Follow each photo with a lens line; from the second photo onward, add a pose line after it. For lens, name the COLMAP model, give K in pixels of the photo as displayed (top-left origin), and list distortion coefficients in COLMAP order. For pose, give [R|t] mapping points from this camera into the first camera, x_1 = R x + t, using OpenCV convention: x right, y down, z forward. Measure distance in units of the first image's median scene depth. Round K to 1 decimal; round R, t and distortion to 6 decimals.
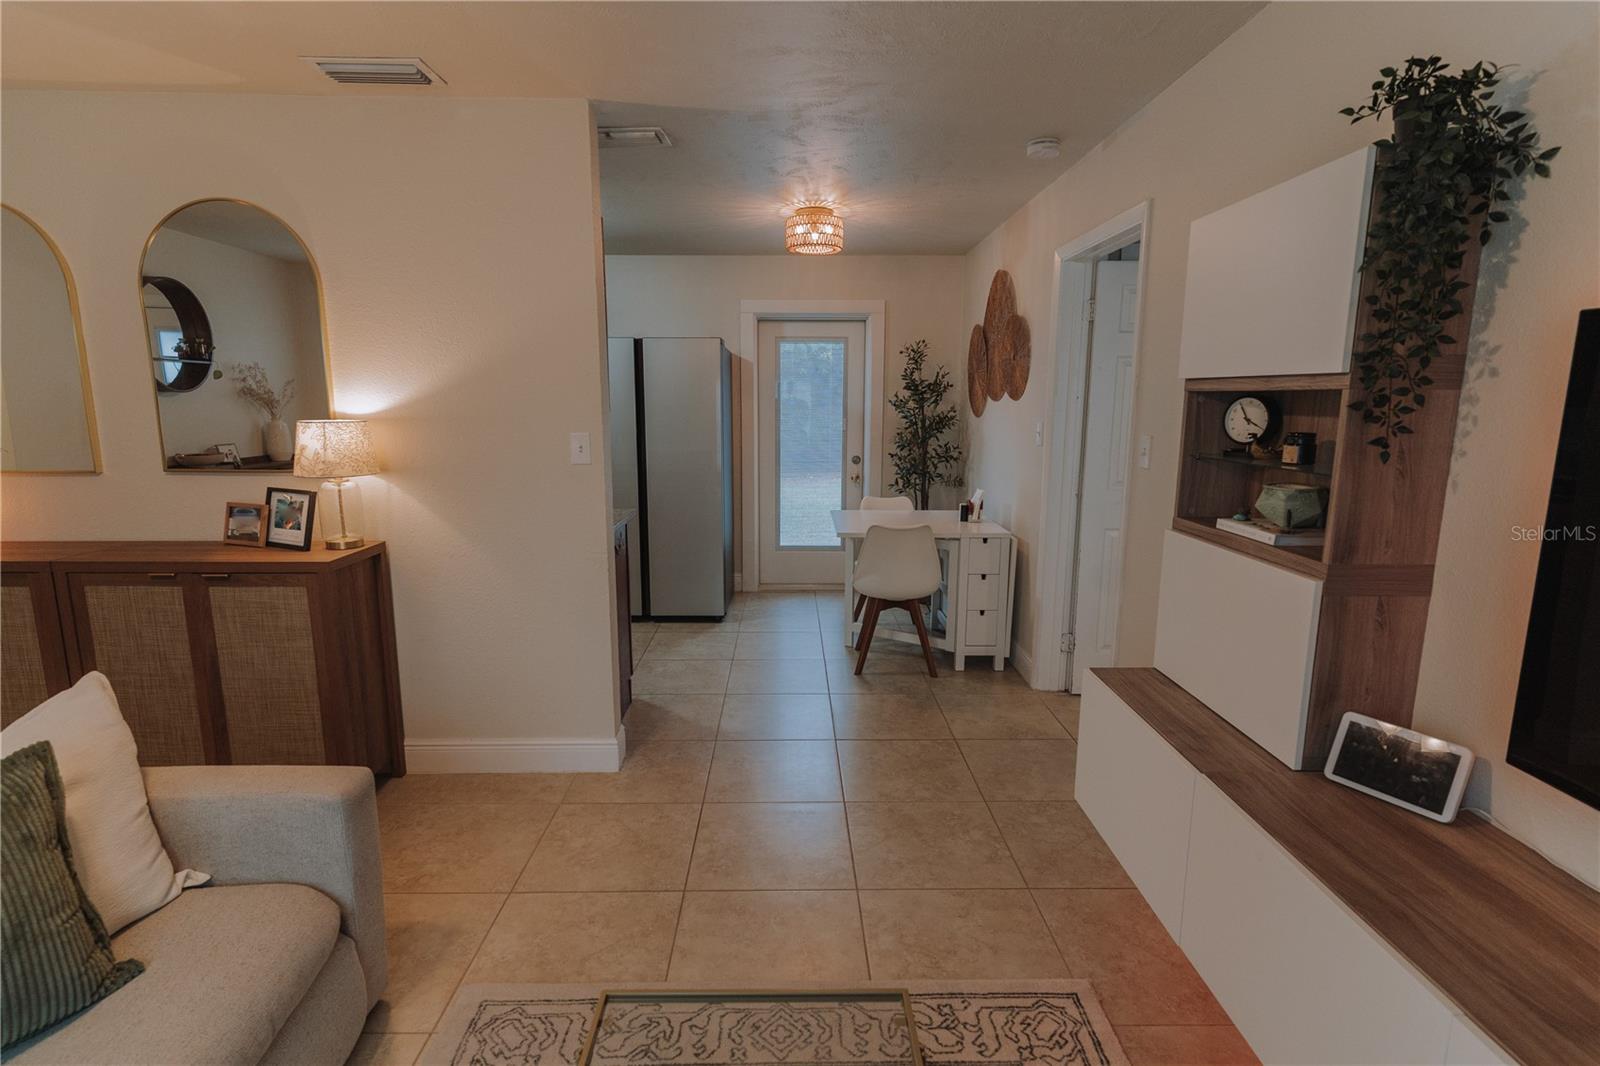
lens RADIAL K [[773.0, 0, 804.0], [0, 773.0, 531.7], [0, 0, 1]] dist [0.001743, -0.000318]
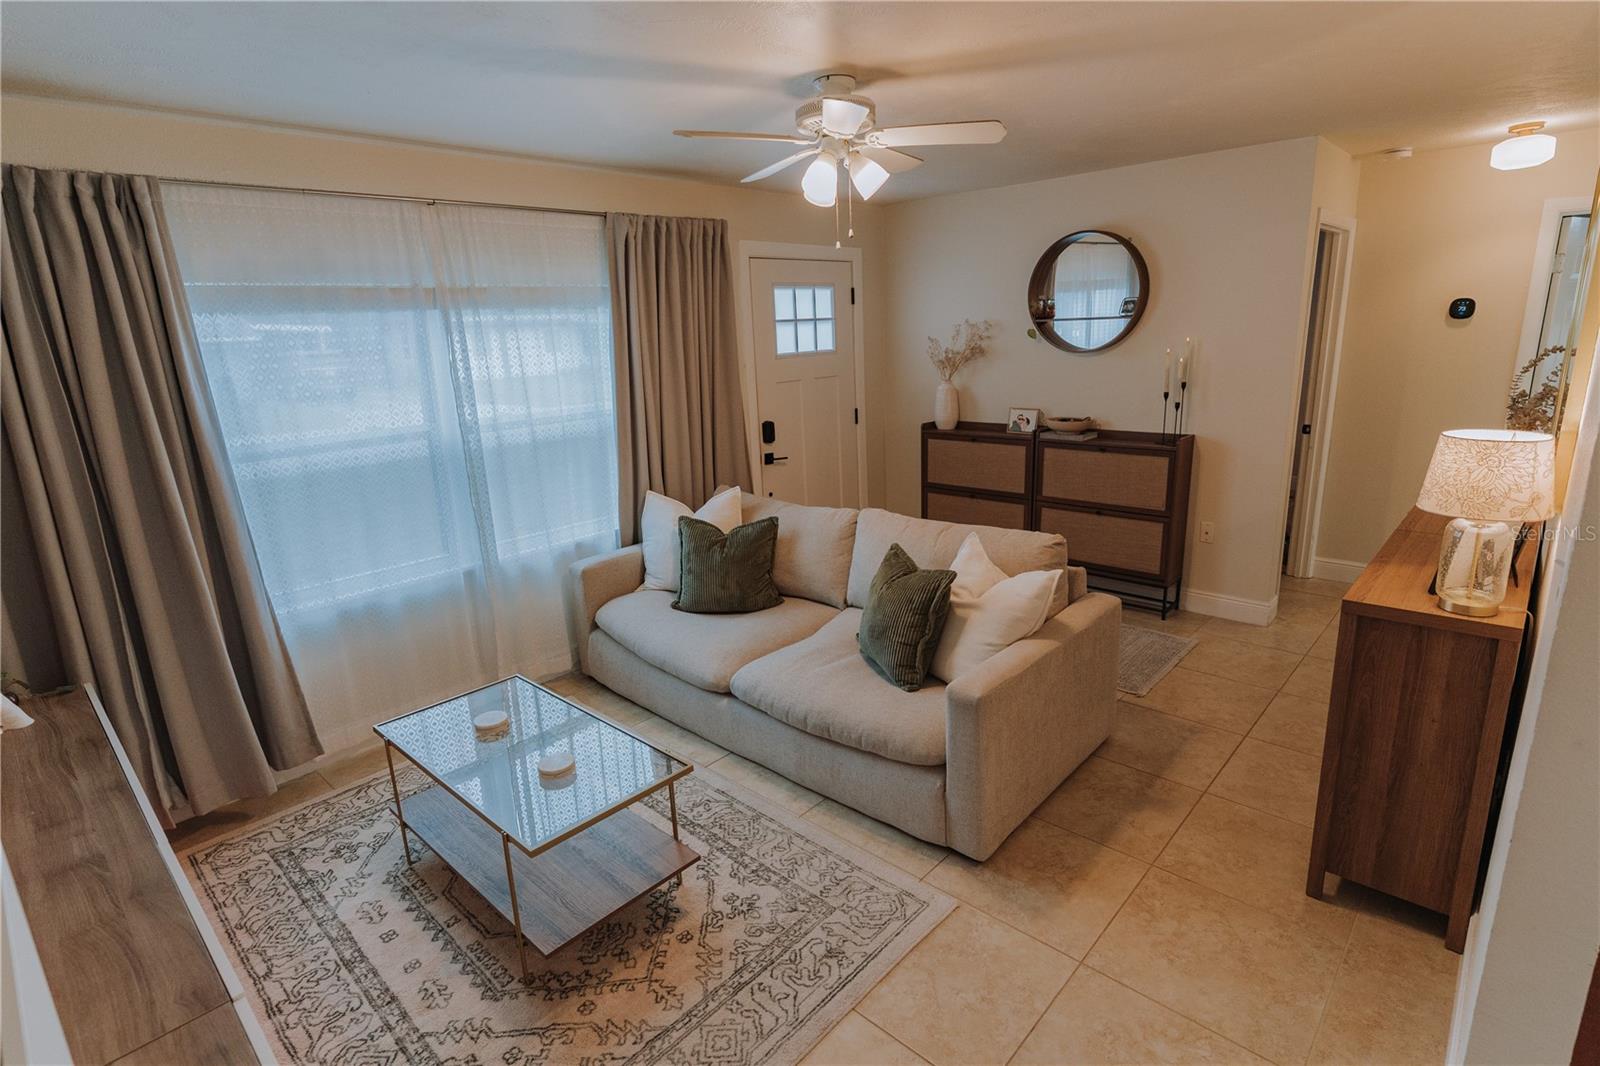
lens RADIAL K [[795.8, 0, 801.1], [0, 795.8, 529.5], [0, 0, 1]] dist [0.001116, 0.000877]
pose [[-0.693159, 0.202210, -0.691840, 0.354167], [-0.085098, 0.930171, 0.357129, -0.282238], [0.715744, 0.306421, -0.627549, 1.080910]]
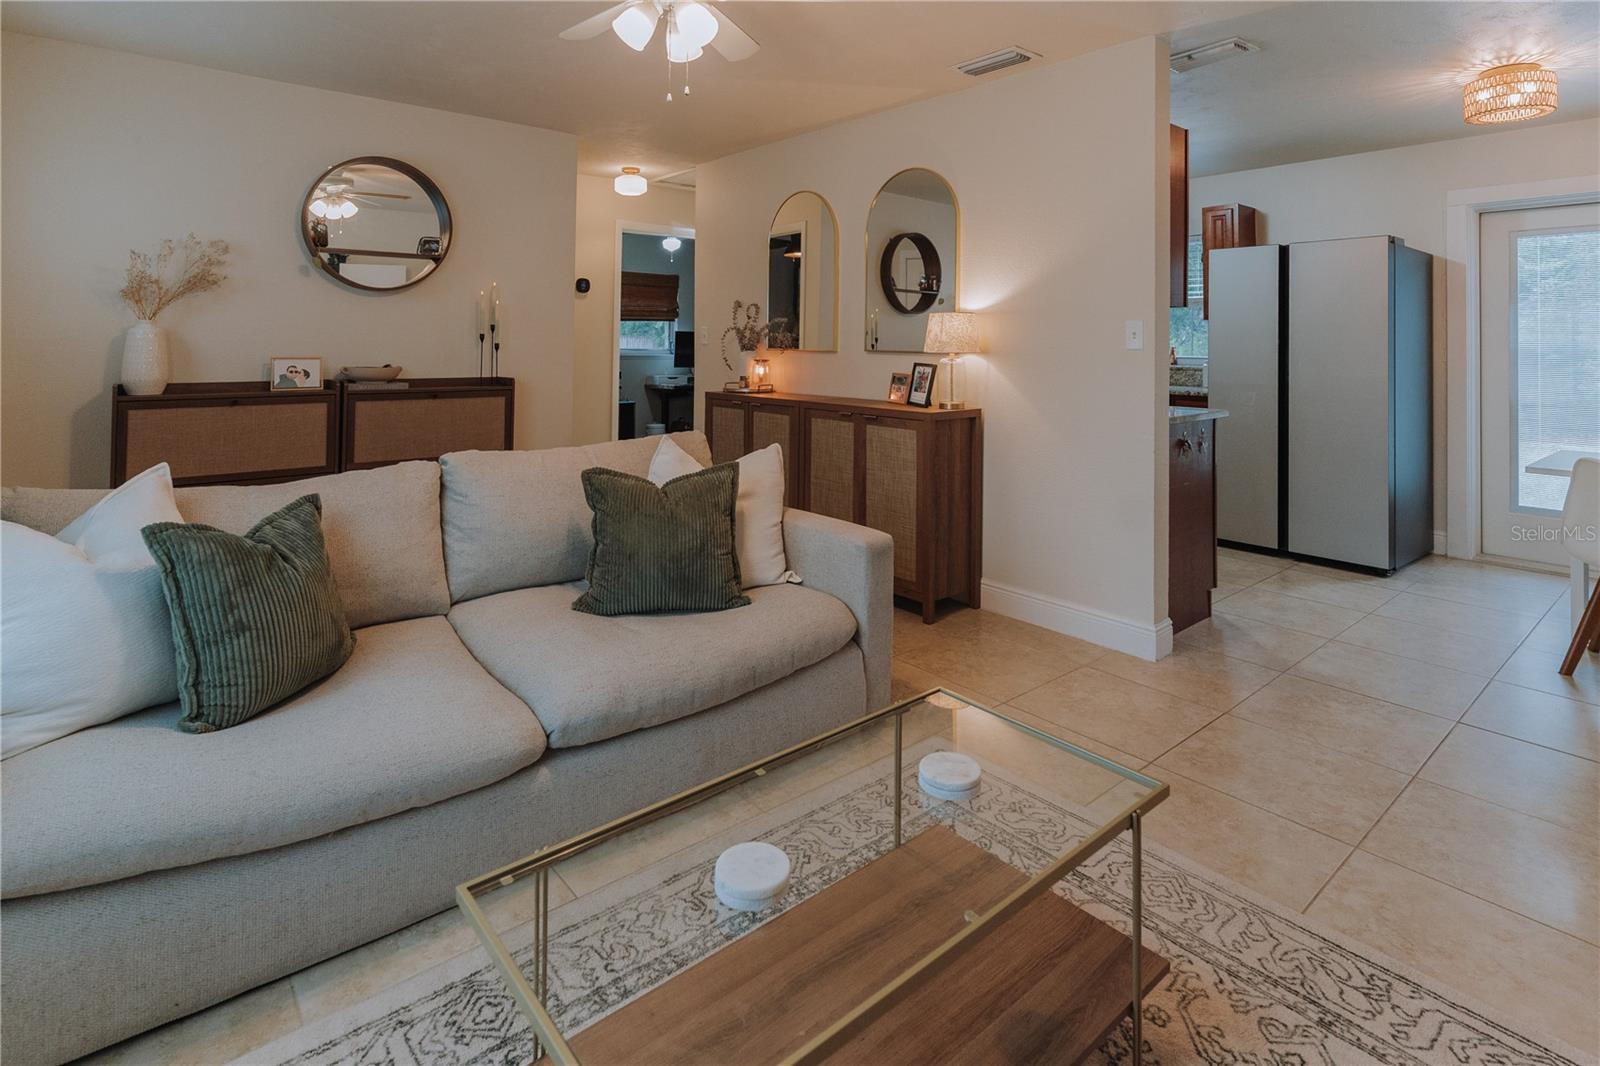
lens RADIAL K [[811.5, 0, 803.9], [0, 811.5, 320.4], [0, 0, 1]] dist [0.001794, -0.002060]
pose [[0.632328, -0.022078, -0.774386, 0.341773], [-0.134760, 0.981220, -0.138014, 0.105250], [0.762890, 0.191627, 0.617478, -0.070203]]
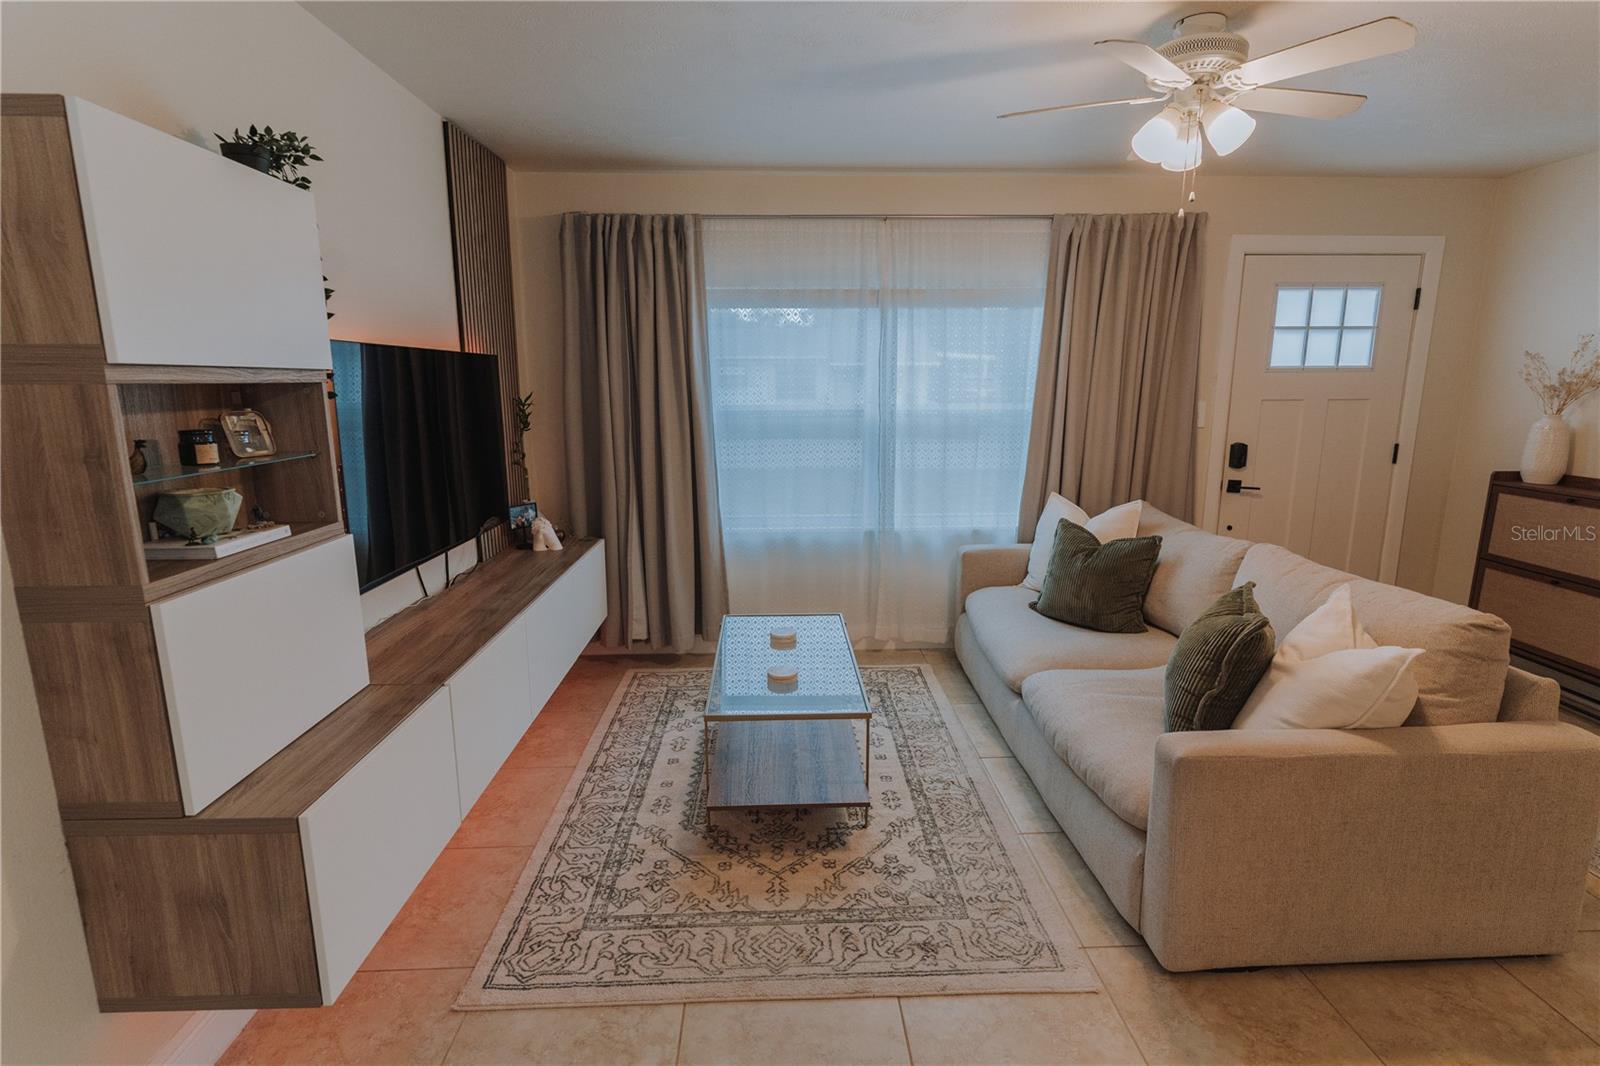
lens RADIAL K [[773.0, 0, 804.0], [0, 773.0, 531.7], [0, 0, 1]] dist [0.001743, -0.000318]
pose [[-0.999779, 0.002543, -0.020890, -0.032603], [-0.005151, 0.932910, 0.360074, -0.235564], [0.020405, 0.360102, -0.932690, 1.292465]]
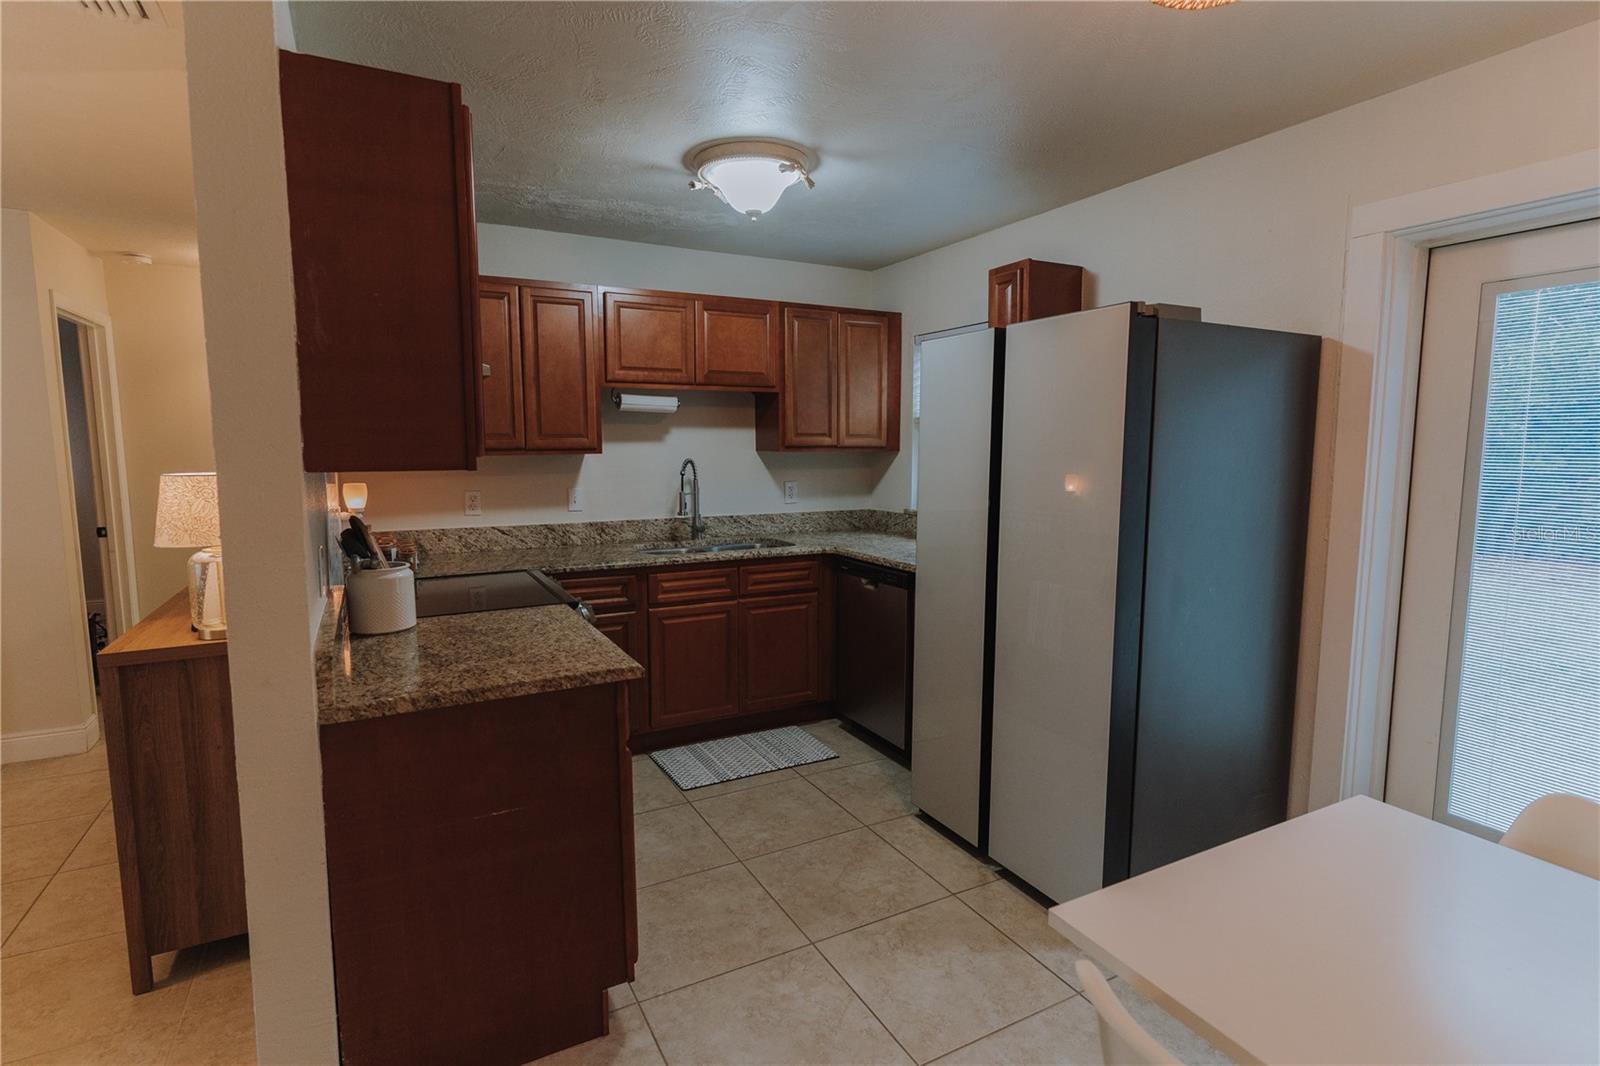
lens RADIAL K [[795.8, 0, 801.1], [0, 795.8, 529.5], [0, 0, 1]] dist [0.001116, 0.000877]
pose [[0.455323, 0.095324, -0.885208, 0.391699], [-0.148243, 0.988490, 0.030195, -0.210479], [0.877898, 0.117477, 0.464214, 1.215975]]
